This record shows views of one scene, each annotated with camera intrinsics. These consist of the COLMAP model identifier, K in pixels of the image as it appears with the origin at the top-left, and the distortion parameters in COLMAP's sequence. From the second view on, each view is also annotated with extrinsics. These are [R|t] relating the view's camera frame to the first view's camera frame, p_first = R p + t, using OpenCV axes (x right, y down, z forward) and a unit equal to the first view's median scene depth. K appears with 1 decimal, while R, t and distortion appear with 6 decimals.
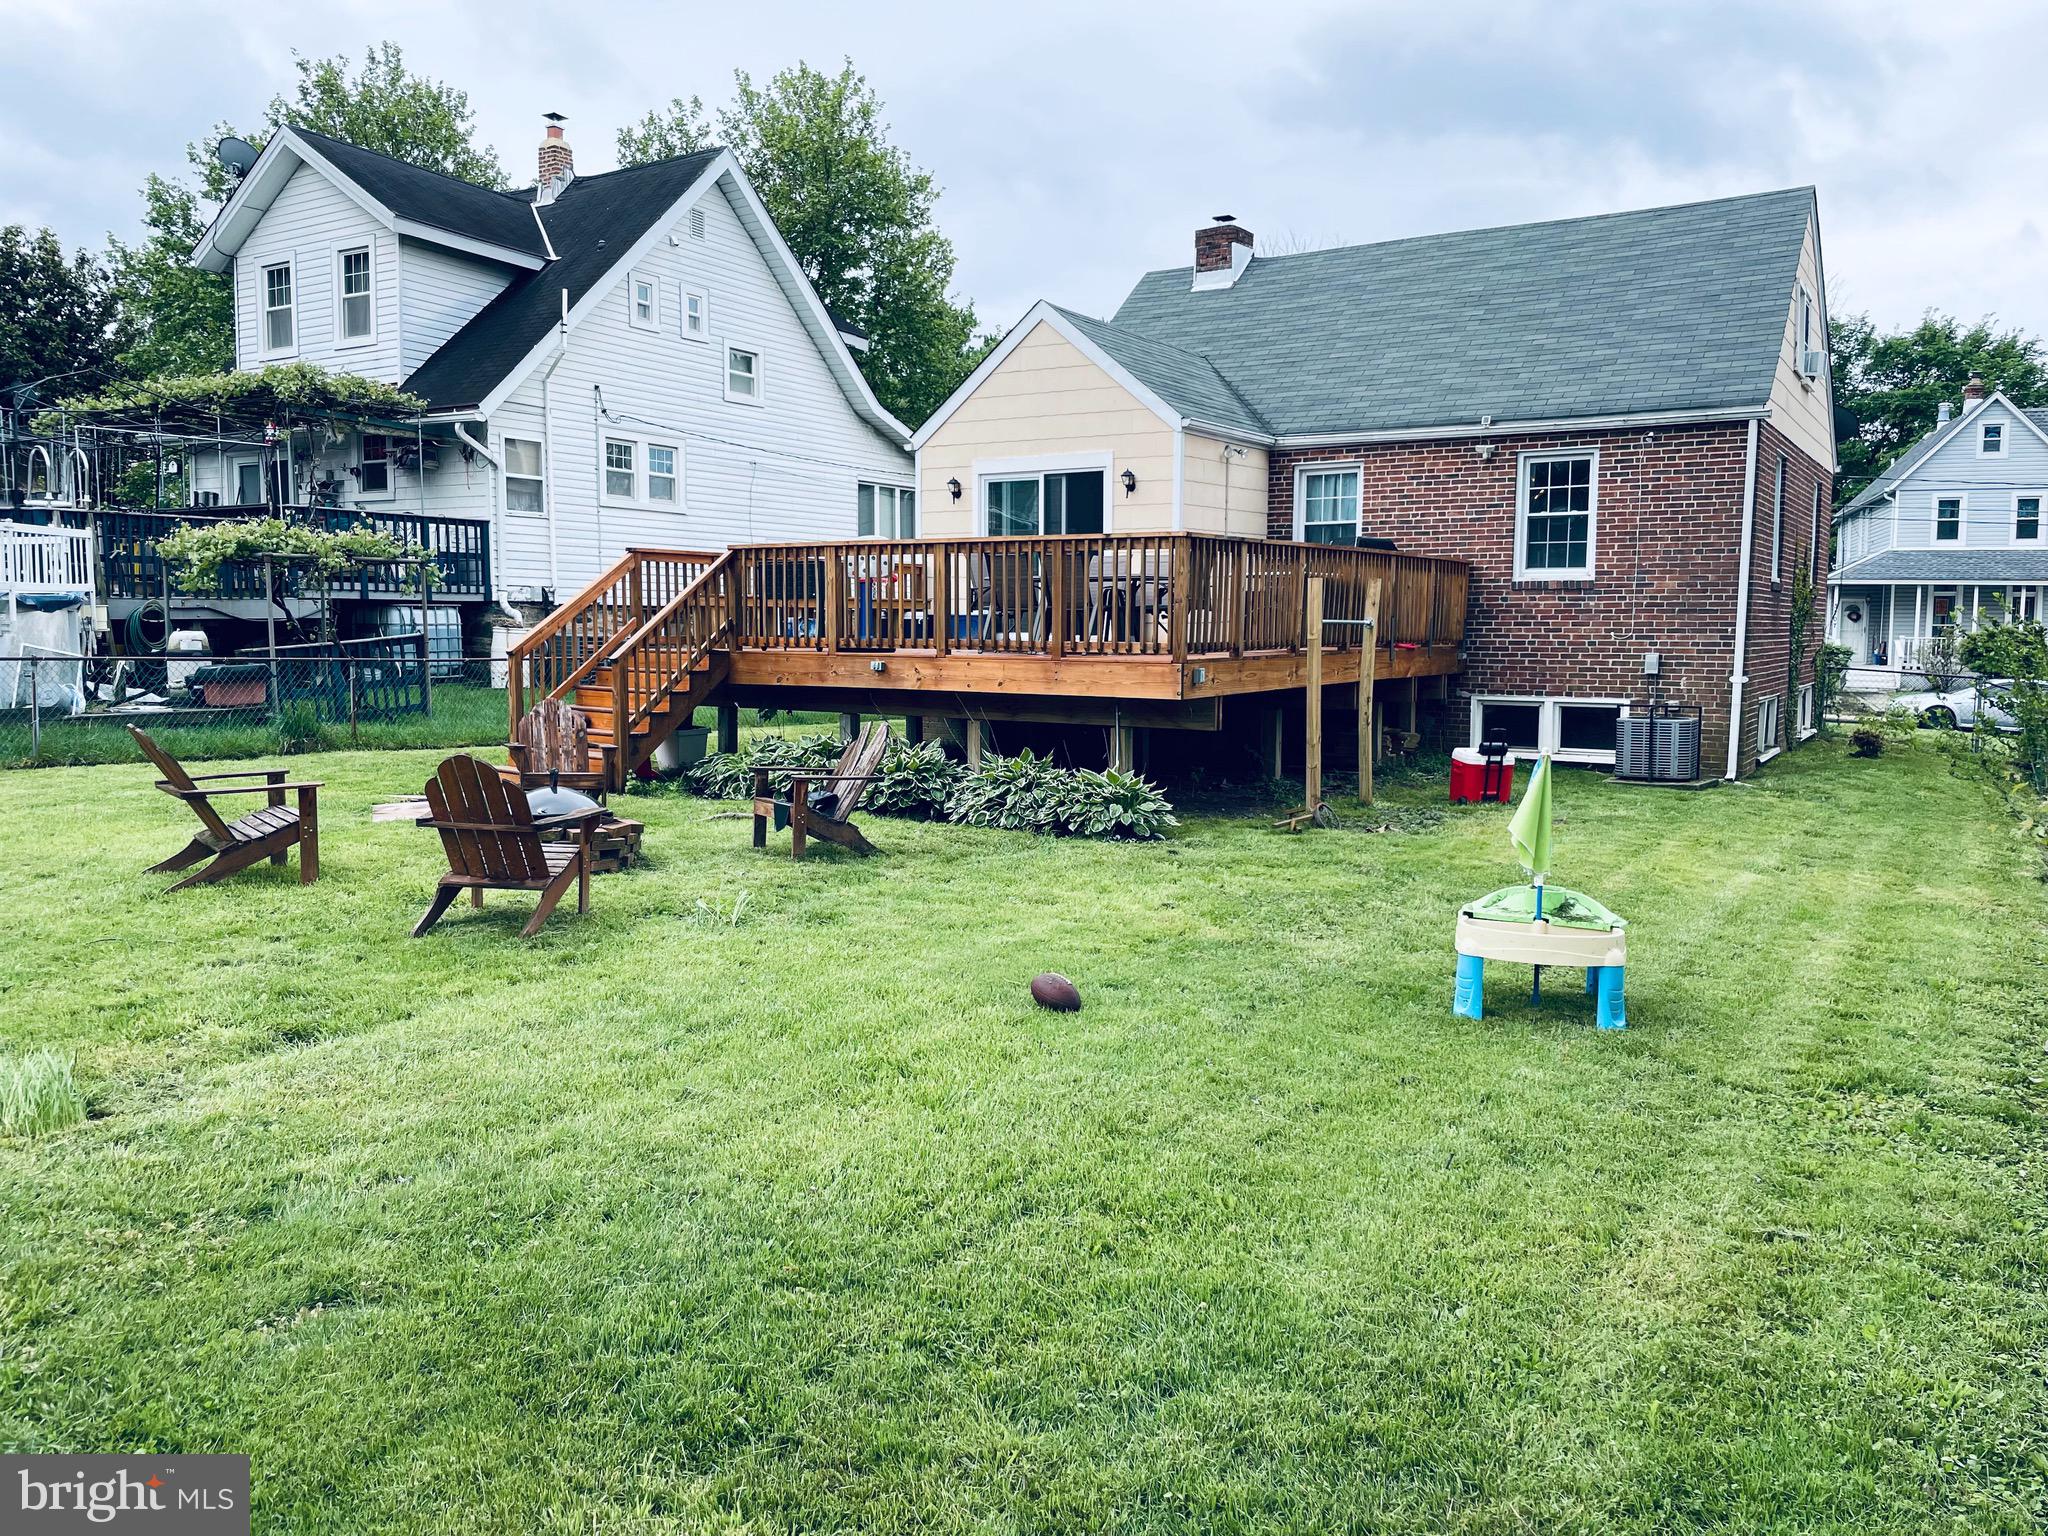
lens RADIAL K [[1541.0, 0, 1016.2], [0, 1541.0, 769.7], [0, 0, 1]] dist [0.086248, -0.116106]
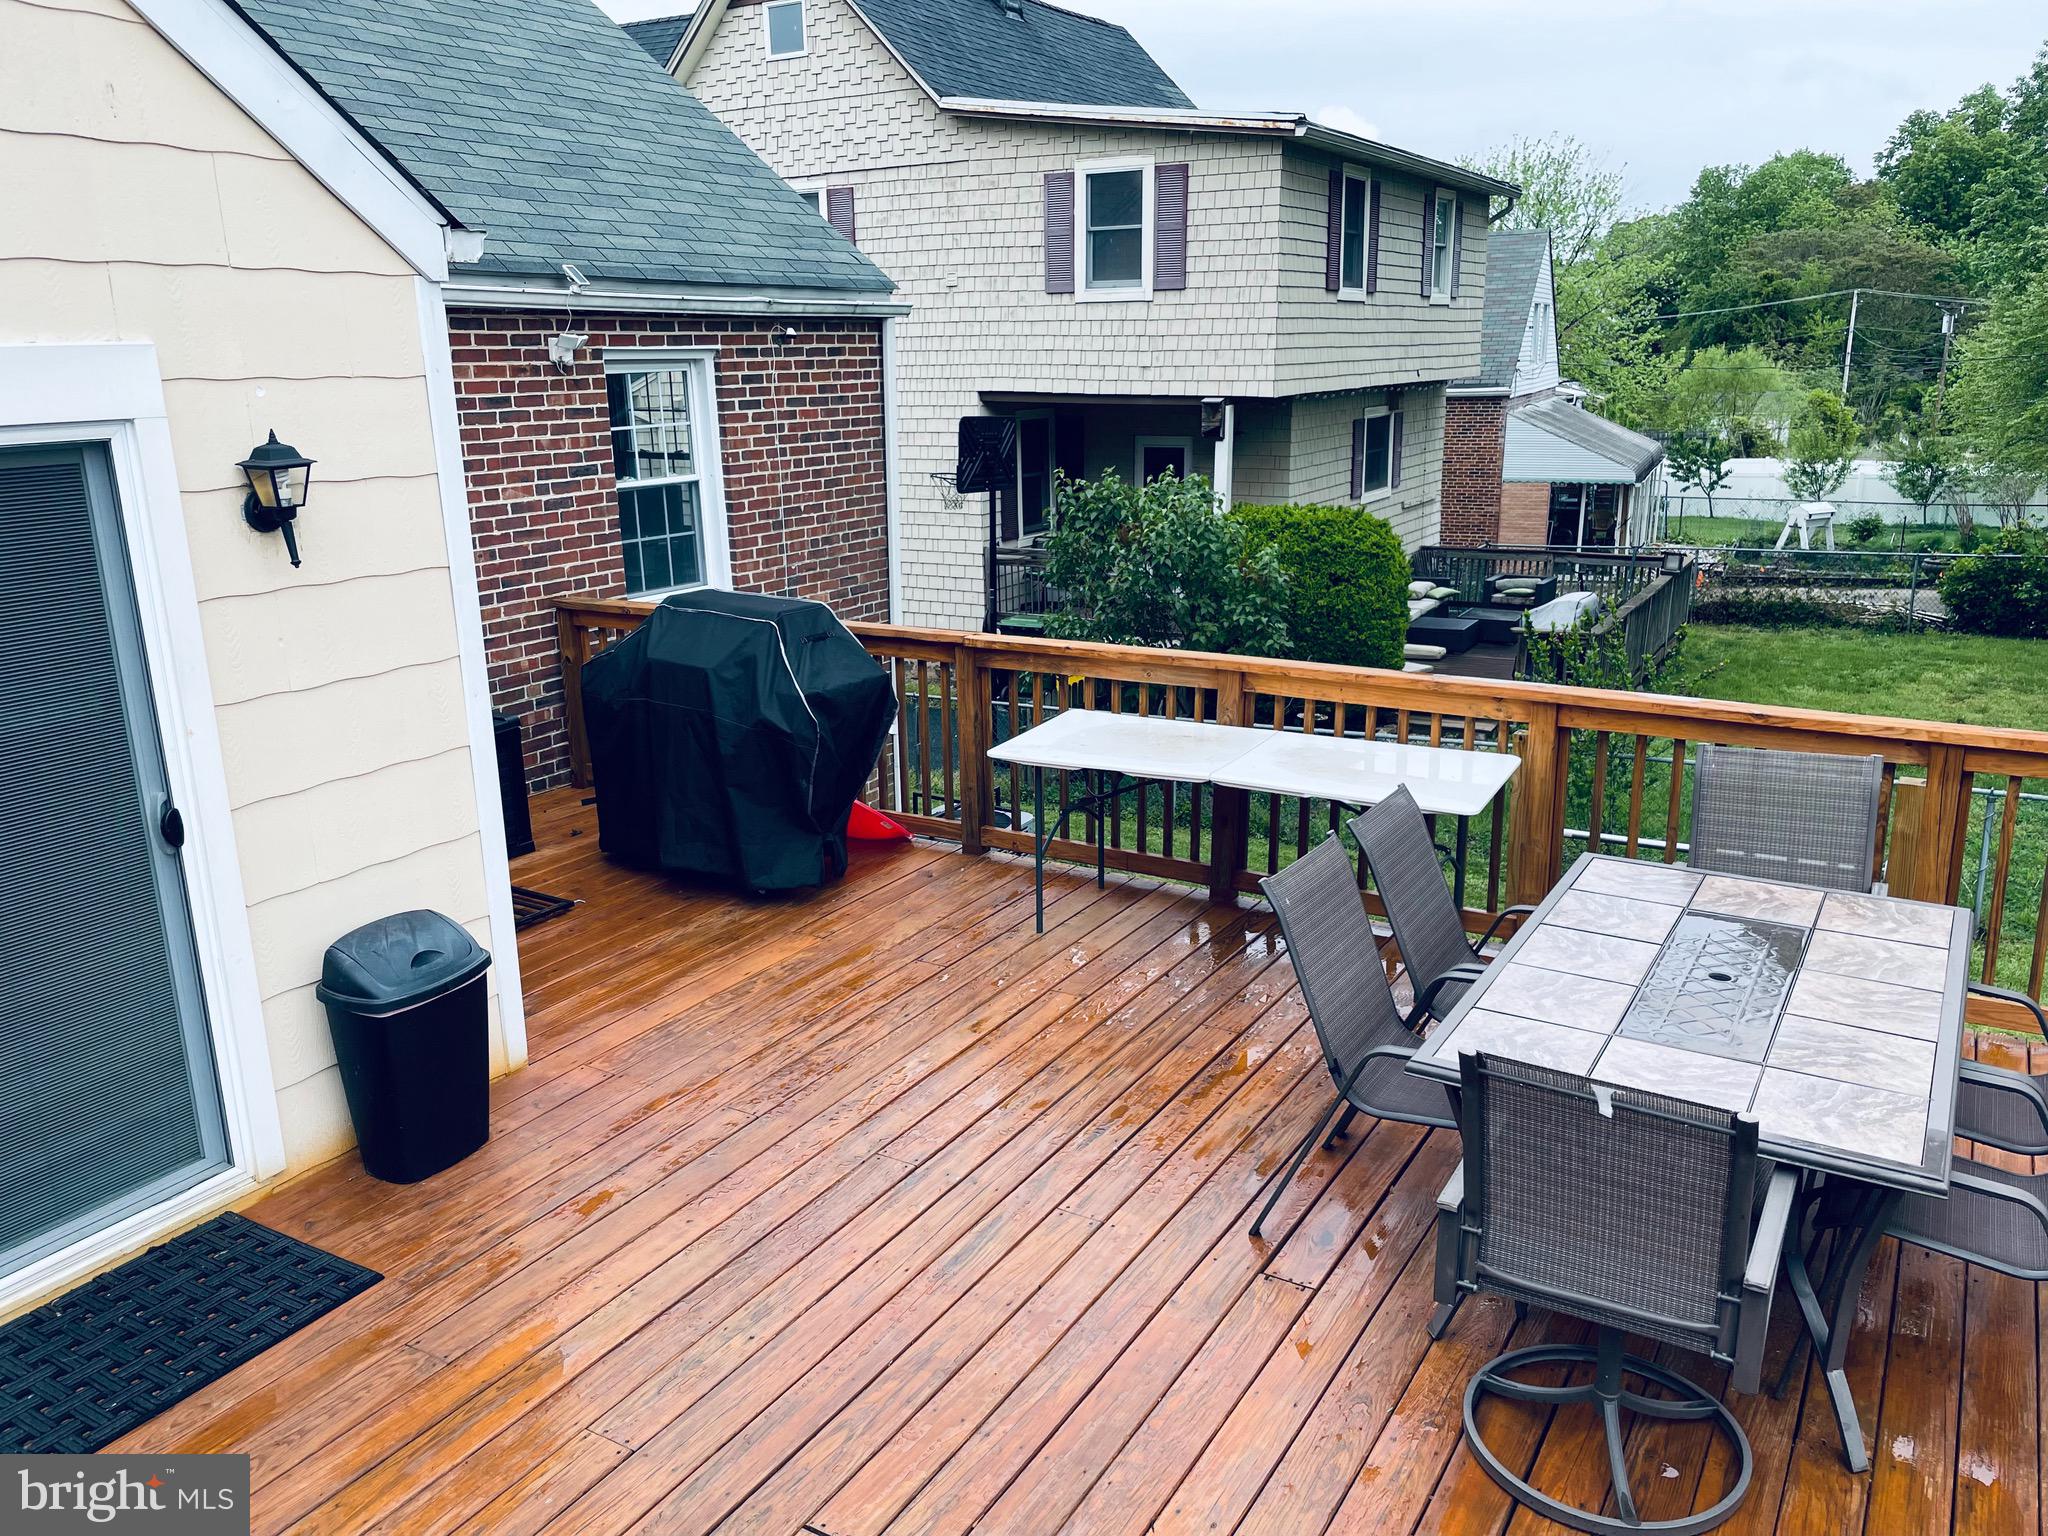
lens RADIAL K [[1541.0, 0, 1026.3], [0, 1541.0, 786.9], [0, 0, 1]] dist [0.086248, -0.116106]
pose [[-0.034957, -0.274741, 0.960883, -0.155588], [0.115815, 0.953879, 0.276951, -0.193872], [-0.992655, 0.120966, -0.001525, 0.892068]]
